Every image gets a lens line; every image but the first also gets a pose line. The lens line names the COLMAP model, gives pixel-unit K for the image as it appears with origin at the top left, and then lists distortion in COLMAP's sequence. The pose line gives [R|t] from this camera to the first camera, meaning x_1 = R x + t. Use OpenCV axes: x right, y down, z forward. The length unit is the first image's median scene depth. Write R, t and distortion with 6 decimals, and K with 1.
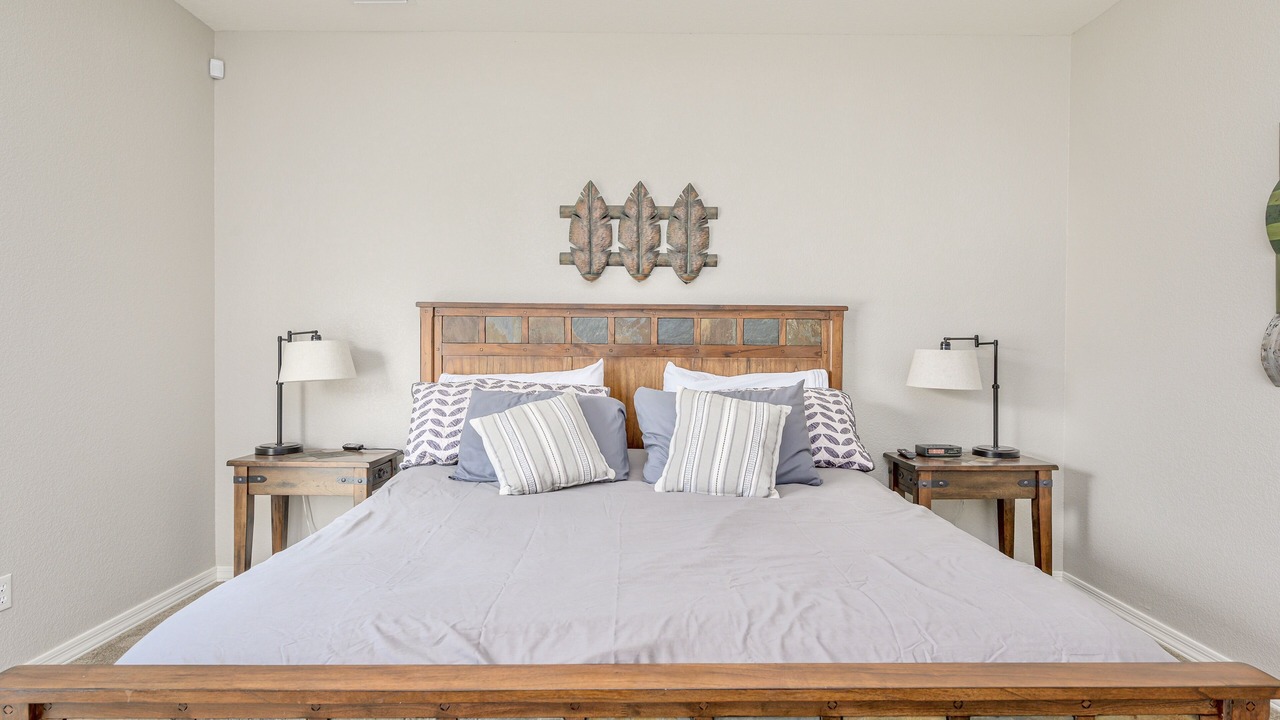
lens RADIAL K [[643.5, 0, 639.9], [0, 643.5, 355.7], [0, 0, 1]] dist [0.000071, 0.000745]
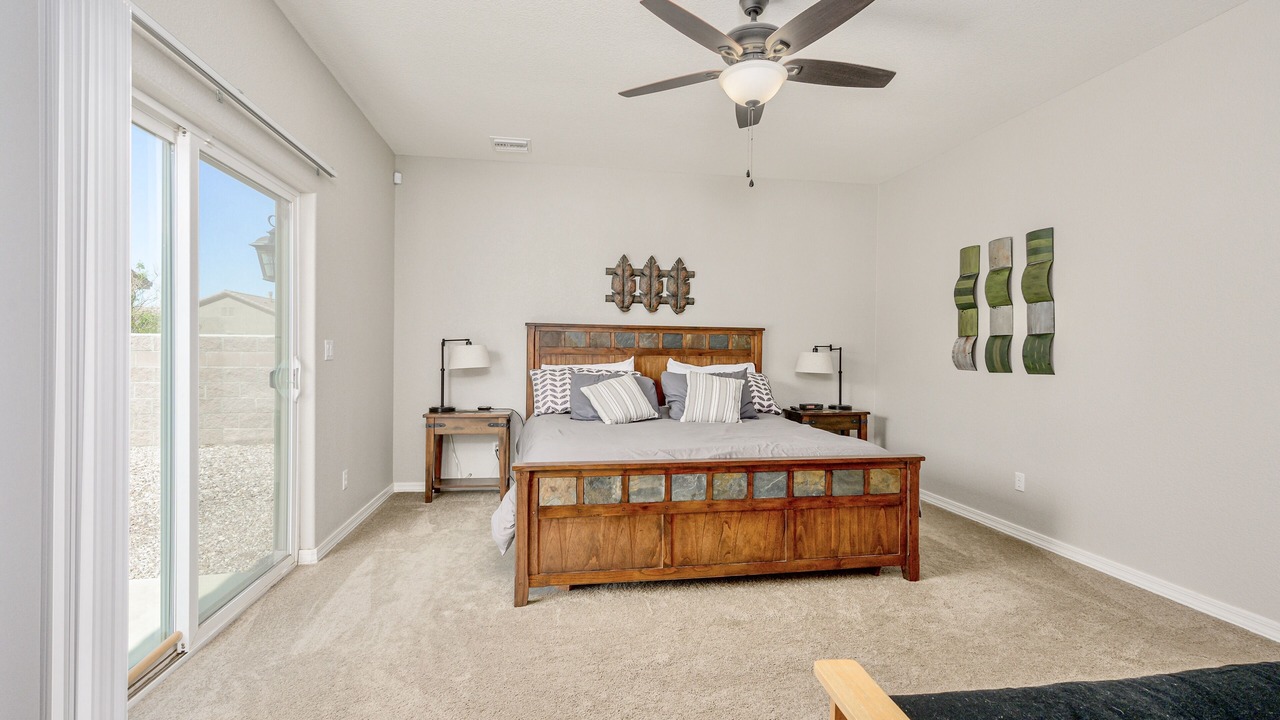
lens RADIAL K [[548.4, 0, 639.3], [0, 548.4, 355.6], [0, 0, 1]] dist [0.002548, -0.000490]
pose [[0.988373, 0.004773, 0.151974, -0.269448], [-0.004583, 0.999988, -0.001599, 0.004984], [-0.151980, 0.000884, 0.988383, -0.491791]]
